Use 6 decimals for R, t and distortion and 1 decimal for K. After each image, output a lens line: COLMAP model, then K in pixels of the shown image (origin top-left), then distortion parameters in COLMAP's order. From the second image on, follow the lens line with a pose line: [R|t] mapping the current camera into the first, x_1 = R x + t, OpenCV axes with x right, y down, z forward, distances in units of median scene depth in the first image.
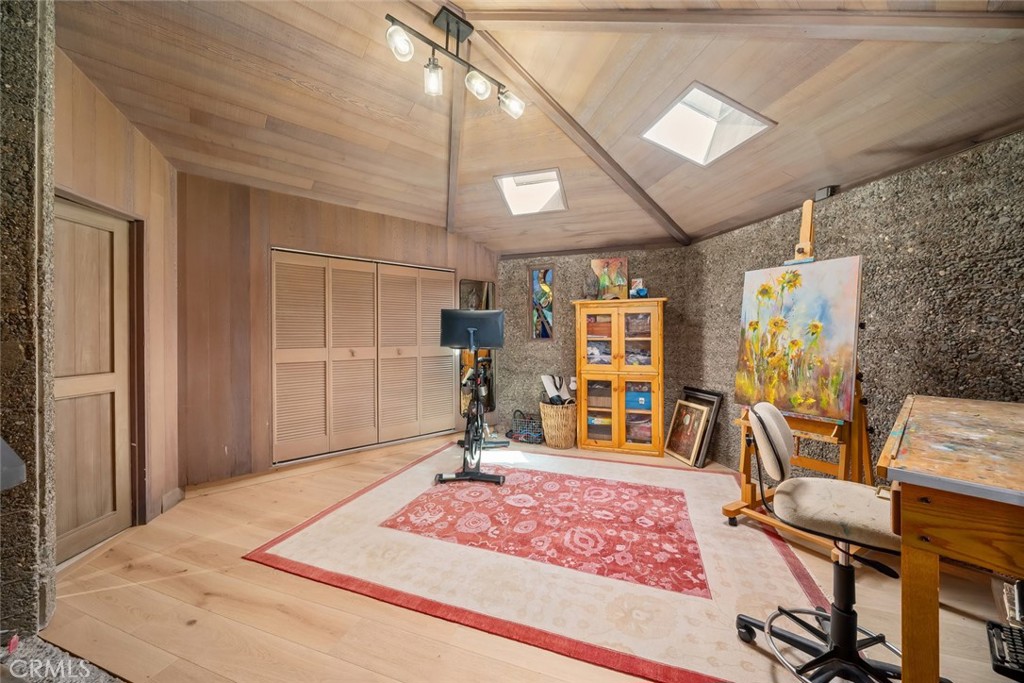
lens RADIAL K [[378.1, 0, 516.4], [0, 378.1, 337.0], [0, 0, 1]] dist [-0.011241, -0.000066]
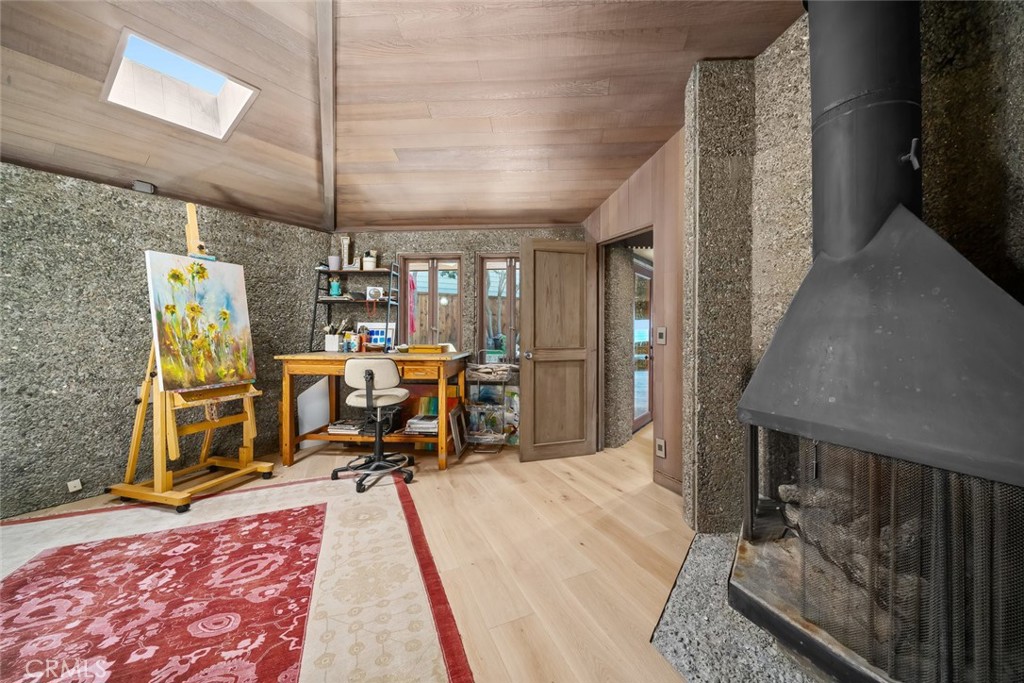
lens RADIAL K [[359.8, 0, 514.1], [0, 359.8, 332.6], [0, 0, 1]] dist [-0.006136, -0.000385]
pose [[-0.671208, -0.006261, 0.741243, -0.739497], [0.002246, 0.999943, 0.010480, 0.025968], [-0.741266, 0.008700, -0.671155, 1.048279]]
